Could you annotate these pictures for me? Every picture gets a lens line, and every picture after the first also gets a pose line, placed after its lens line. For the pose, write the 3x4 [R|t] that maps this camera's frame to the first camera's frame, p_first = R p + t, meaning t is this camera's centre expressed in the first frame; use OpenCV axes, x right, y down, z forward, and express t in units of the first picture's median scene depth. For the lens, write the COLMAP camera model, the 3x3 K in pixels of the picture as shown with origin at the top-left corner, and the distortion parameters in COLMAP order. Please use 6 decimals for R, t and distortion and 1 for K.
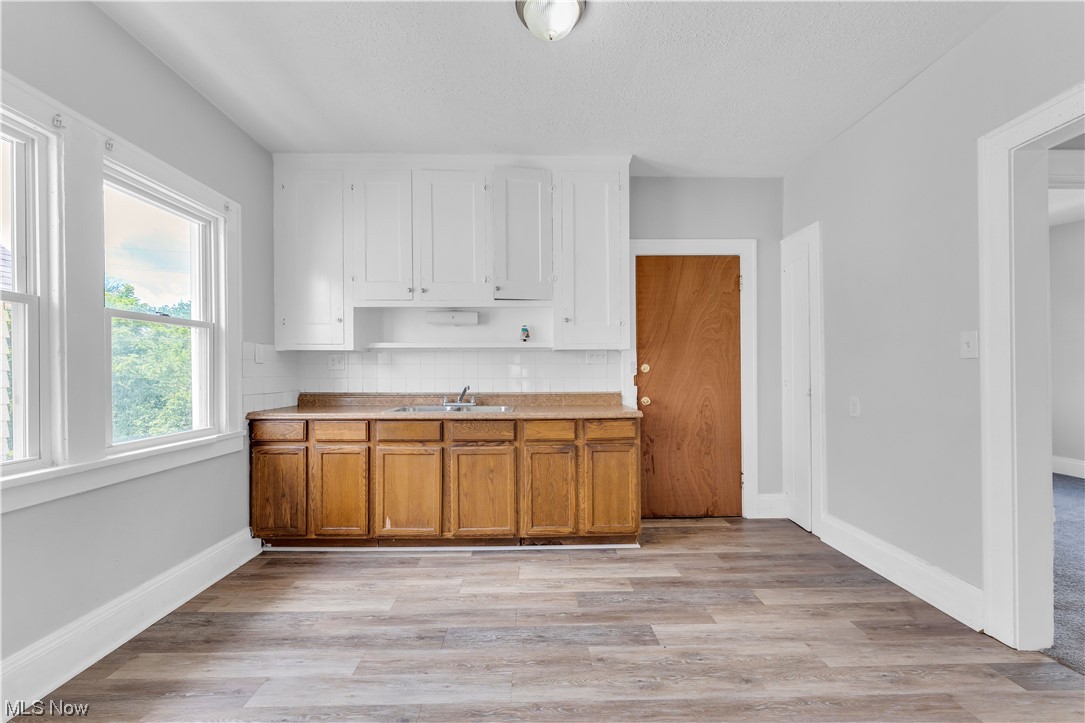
lens RADIAL K [[438.7, 0, 539.9], [0, 438.7, 367.3], [0, 0, 1]] dist [0.000959, -0.000041]
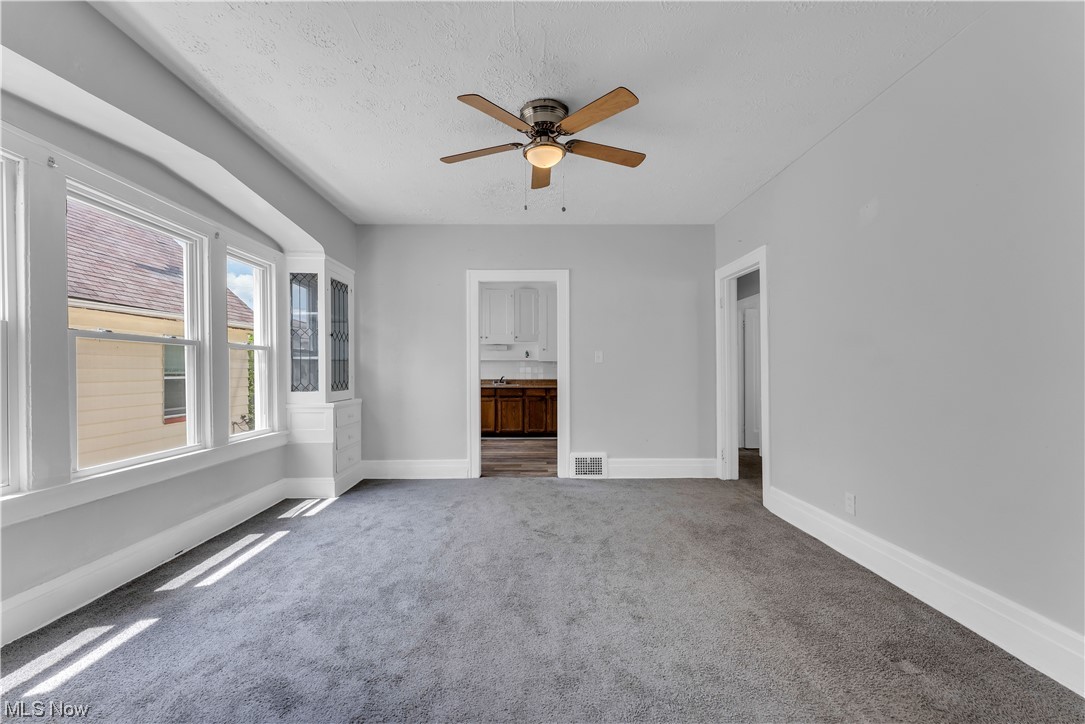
lens RADIAL K [[438.7, 0, 538.9], [0, 438.7, 366.0], [0, 0, 1]] dist [0.000959, -0.000041]
pose [[0.999840, 0.004156, 0.017409, -0.007540], [-0.004197, 0.999988, 0.002354, -0.022179], [-0.017399, -0.002427, 0.999846, -1.663189]]
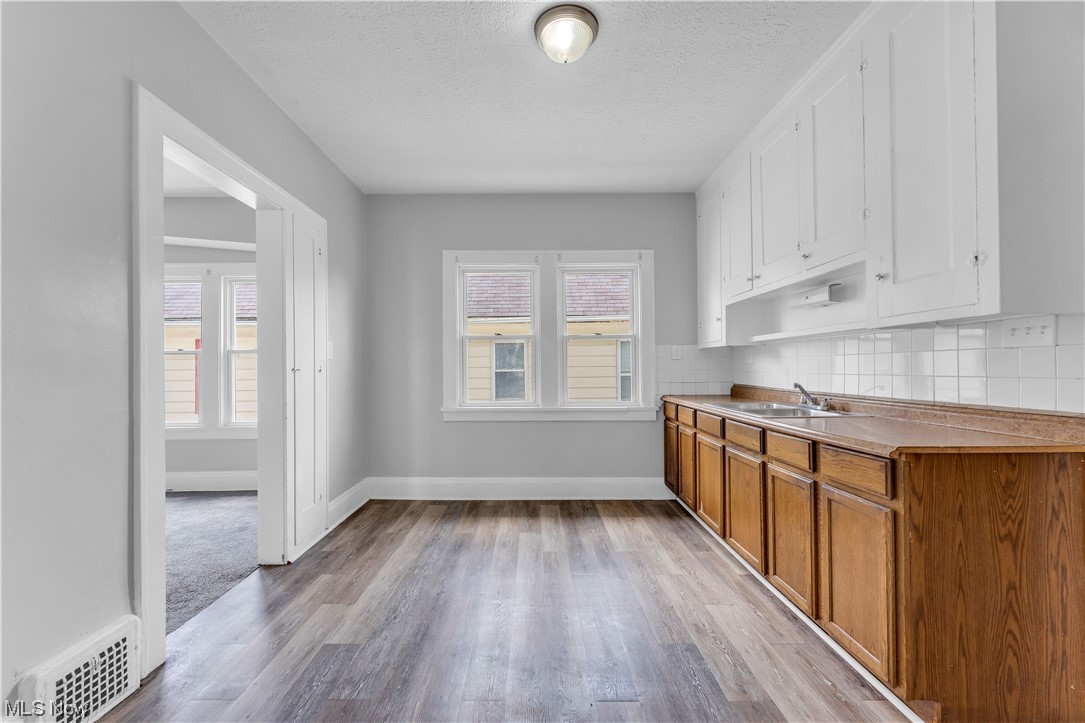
lens RADIAL K [[438.7, 0, 533.9], [0, 438.7, 364.9], [0, 0, 1]] dist [0.000959, -0.000041]
pose [[-0.019946, -0.002766, -0.999797, 0.735884], [0.012172, 0.999921, -0.003009, 0.006187], [0.999727, -0.012230, -0.019911, 0.612281]]
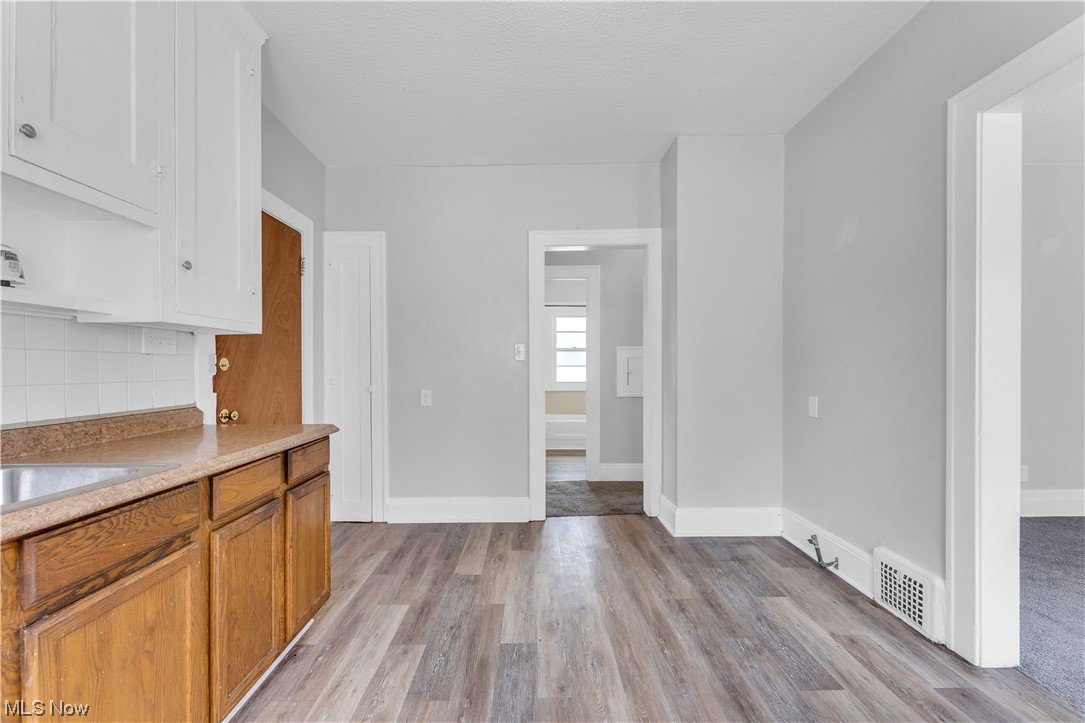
lens RADIAL K [[438.7, 0, 535.4], [0, 438.7, 366.8], [0, 0, 1]] dist [0.000959, -0.000041]
pose [[0.017506, 0.005995, 0.999829, -0.483747], [-0.001352, 0.999981, -0.005972, 0.011505], [-0.999846, -0.001247, 0.017514, 0.663985]]
